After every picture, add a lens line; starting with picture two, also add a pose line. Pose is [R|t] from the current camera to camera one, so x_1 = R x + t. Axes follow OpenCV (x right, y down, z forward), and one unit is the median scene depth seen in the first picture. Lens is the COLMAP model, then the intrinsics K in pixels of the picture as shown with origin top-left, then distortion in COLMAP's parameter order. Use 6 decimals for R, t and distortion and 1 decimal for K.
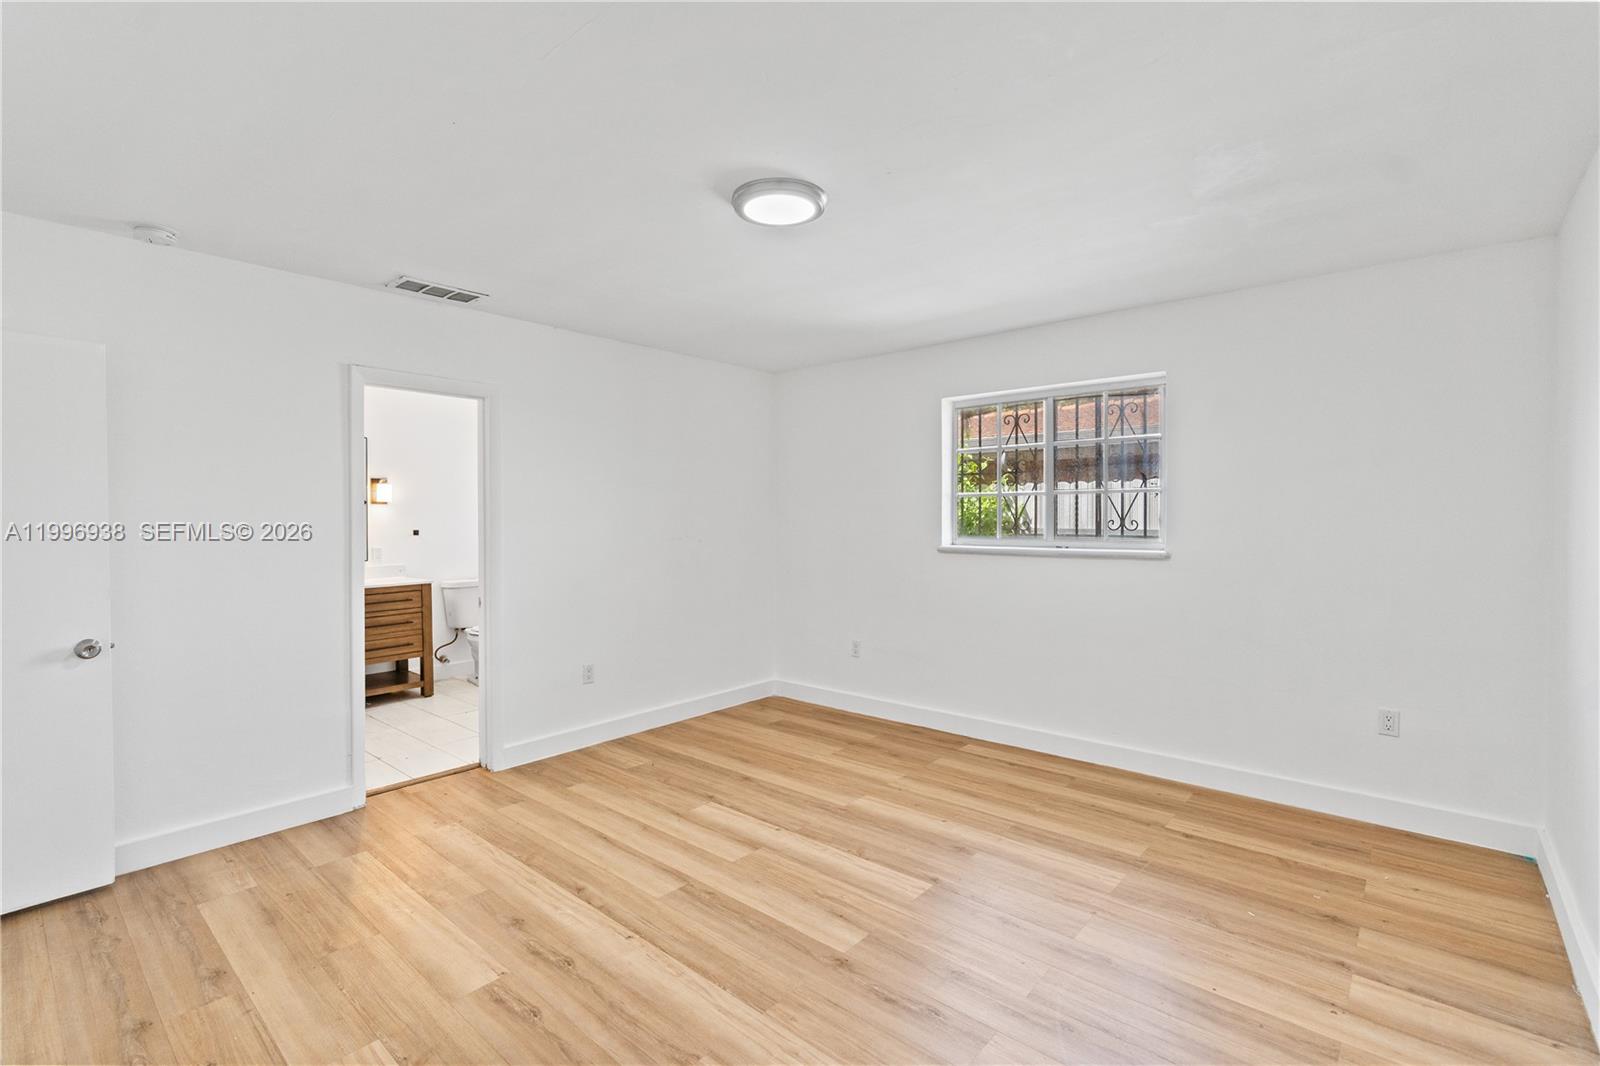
lens RADIAL K [[727.1, 0, 792.7], [0, 727.1, 525.9], [0, 0, 1]] dist [-0.009145, 0.003629]
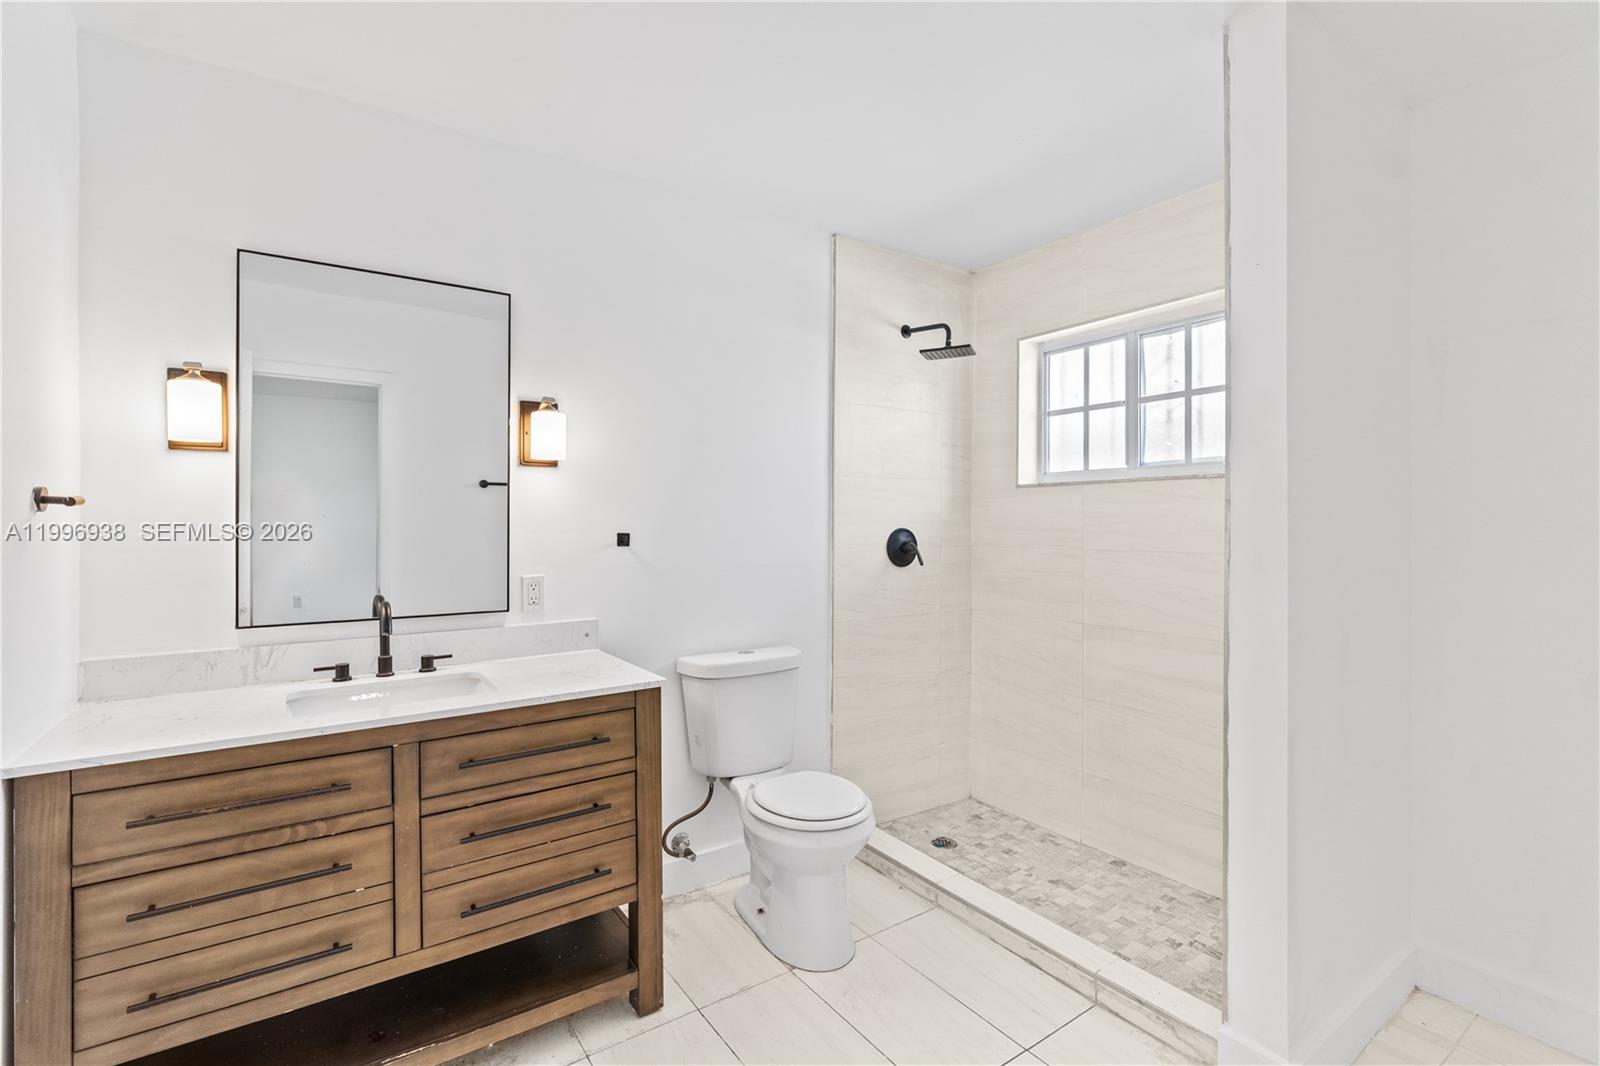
lens RADIAL K [[727.1, 0, 802.6], [0, 727.1, 531.5], [0, 0, 1]] dist [-0.009145, 0.003629]
pose [[0.970266, 0.004812, -0.241994, -0.338305], [-0.007498, 0.999920, -0.010181, 0.007998], [0.241926, 0.011692, 0.970224, 0.658360]]
